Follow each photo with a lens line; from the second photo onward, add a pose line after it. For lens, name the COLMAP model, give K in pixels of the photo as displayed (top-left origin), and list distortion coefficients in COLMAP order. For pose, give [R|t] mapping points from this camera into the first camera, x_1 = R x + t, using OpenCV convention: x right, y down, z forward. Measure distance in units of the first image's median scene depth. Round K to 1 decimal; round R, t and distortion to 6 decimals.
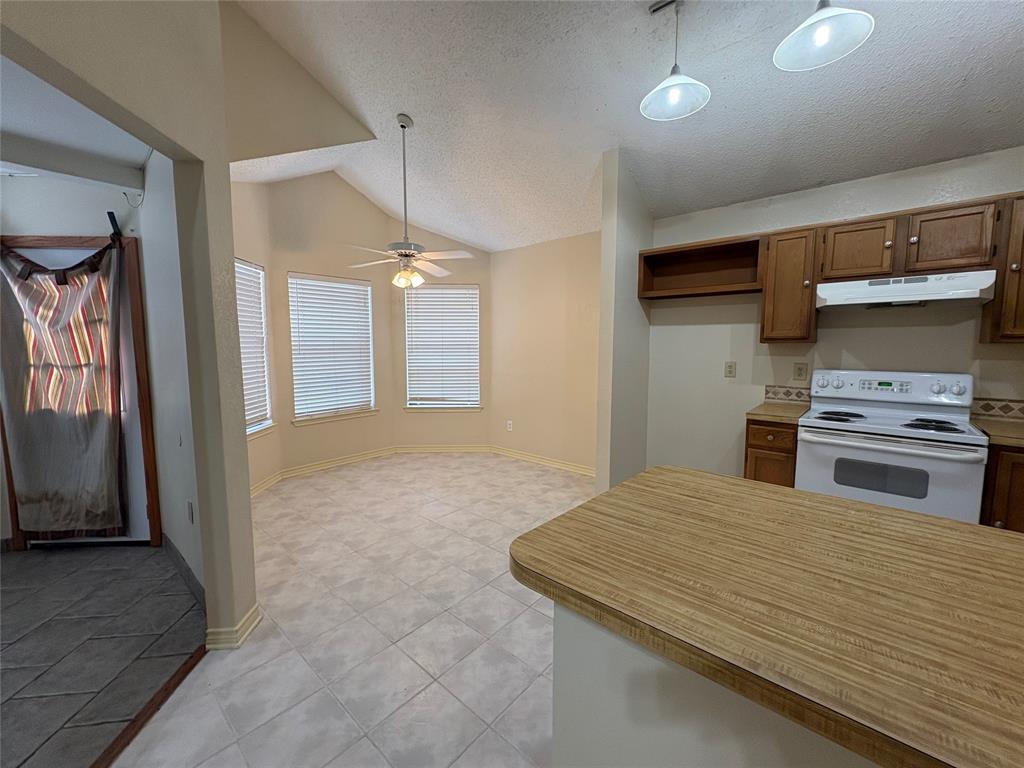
lens RADIAL K [[408.3, 0, 514.6], [0, 408.3, 380.8], [0, 0, 1]] dist [0.001872, -0.000020]
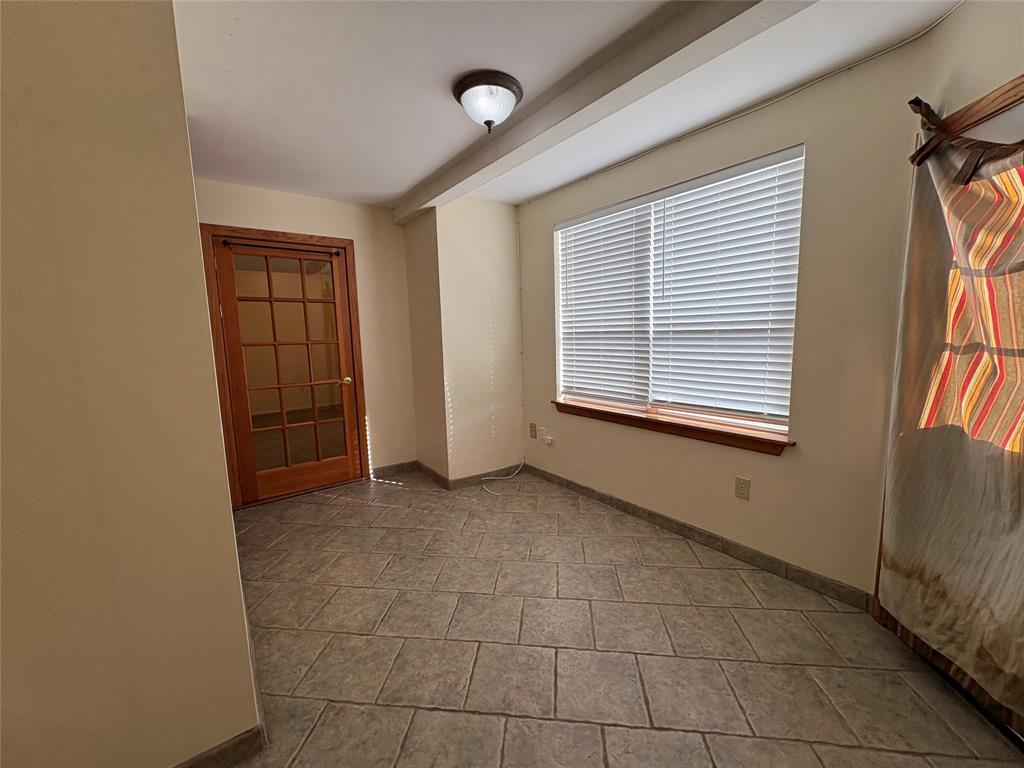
lens RADIAL K [[408.3, 0, 512.9], [0, 408.3, 382.6], [0, 0, 1]] dist [0.001872, -0.000020]
pose [[-0.198261, 0.129026, -0.971620, -0.392192], [-0.062310, 0.987633, 0.143867, -0.023716], [0.978167, 0.089064, -0.187769, 0.405013]]
